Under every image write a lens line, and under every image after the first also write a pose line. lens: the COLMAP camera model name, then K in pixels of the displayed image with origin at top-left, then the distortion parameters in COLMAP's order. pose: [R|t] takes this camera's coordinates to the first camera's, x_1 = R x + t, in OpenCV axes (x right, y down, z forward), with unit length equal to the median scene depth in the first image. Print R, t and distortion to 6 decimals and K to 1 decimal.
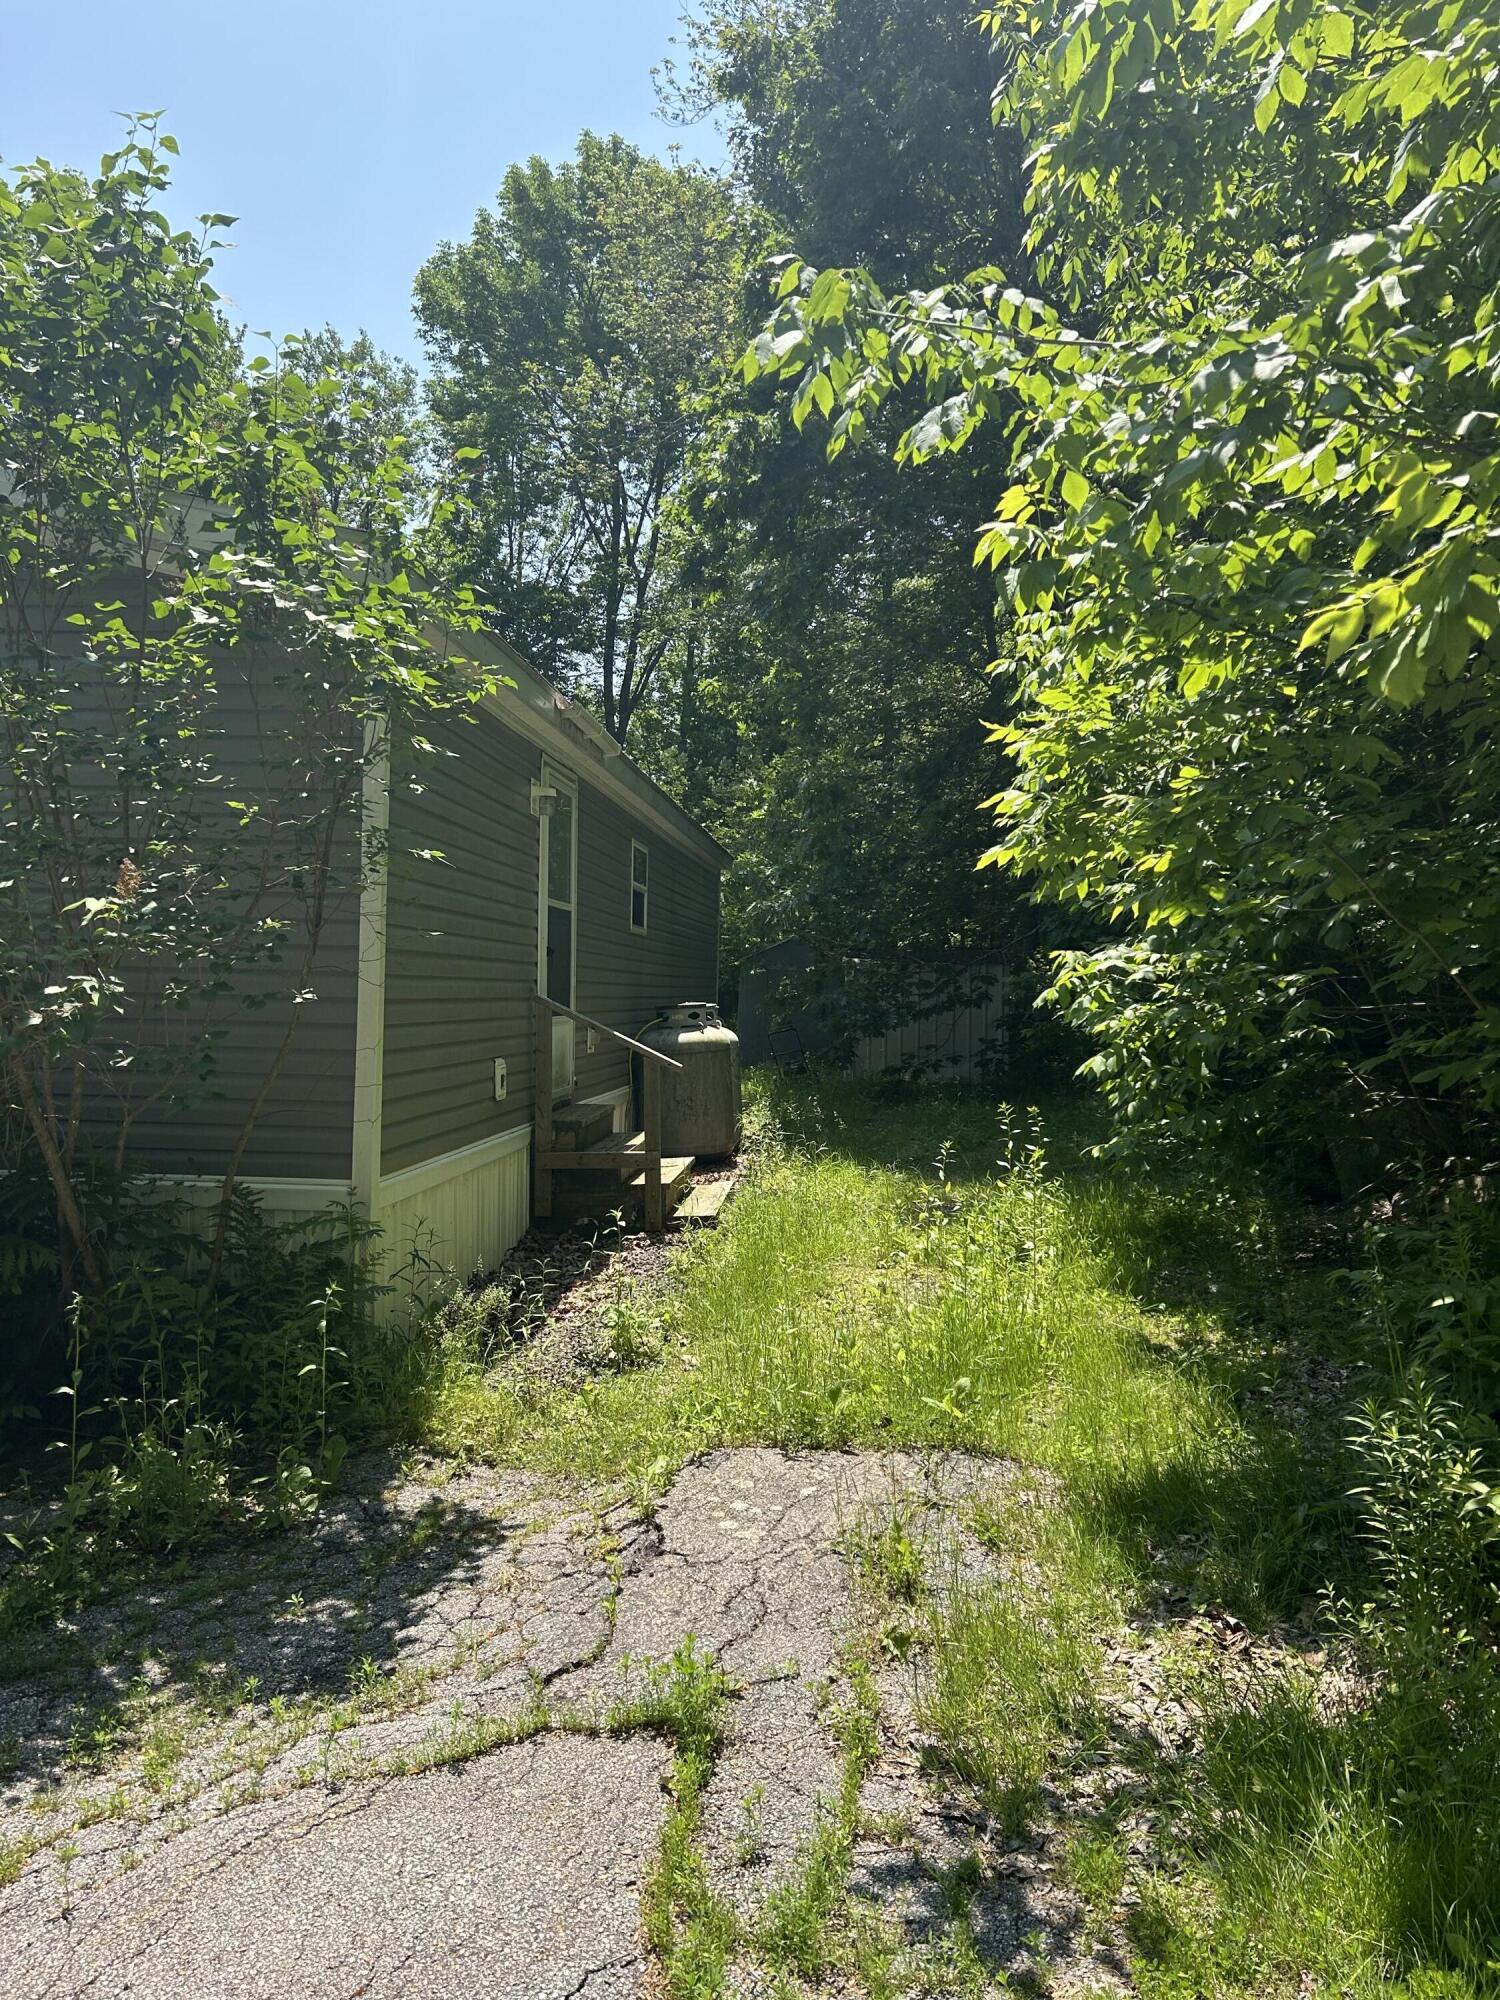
lens RADIAL K [[1491.1, 0, 757.8], [0, 1491.1, 1015.4], [0, 0, 1]] dist [0.055594, -0.058504]
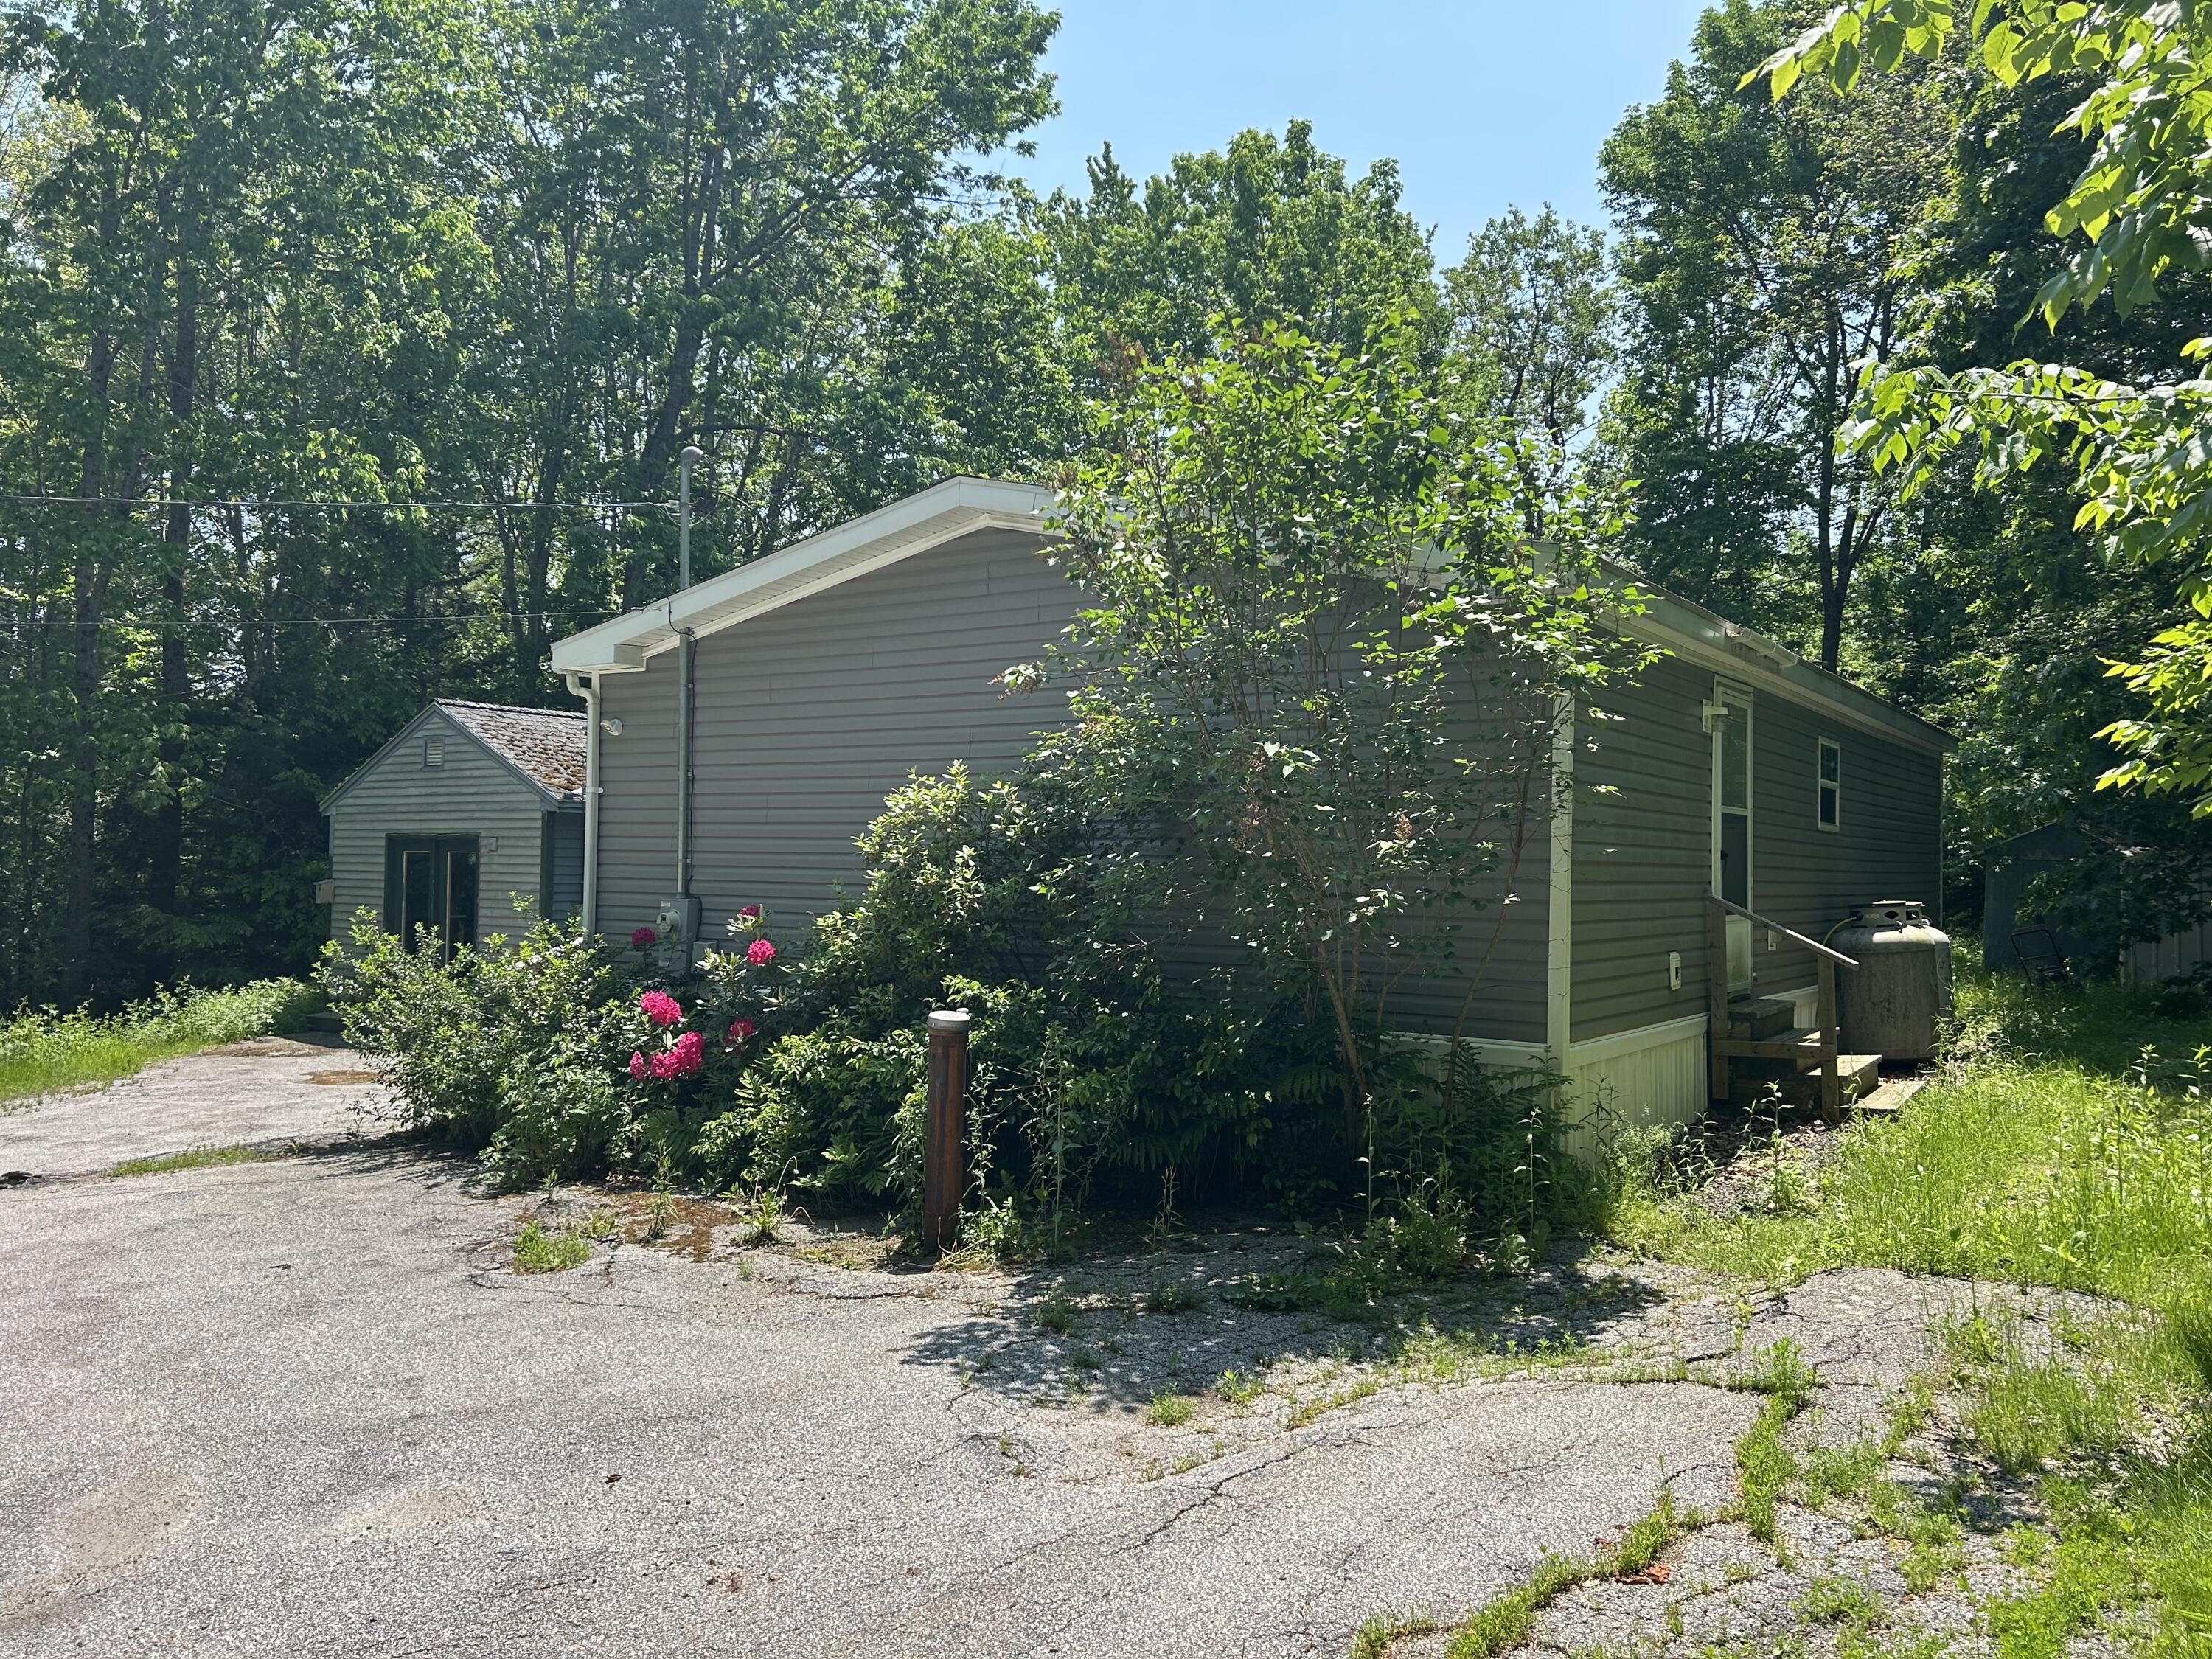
lens RADIAL K [[1649.2, 0, 1104.1], [0, 1649.2, 817.1], [0, 0, 1]] dist [0.055594, -0.058504]
pose [[0.867406, -0.024762, -0.496985, 0.114863], [-0.003423, 0.998441, -0.055721, -0.003201], [0.497590, 0.050034, 0.865968, -0.447602]]
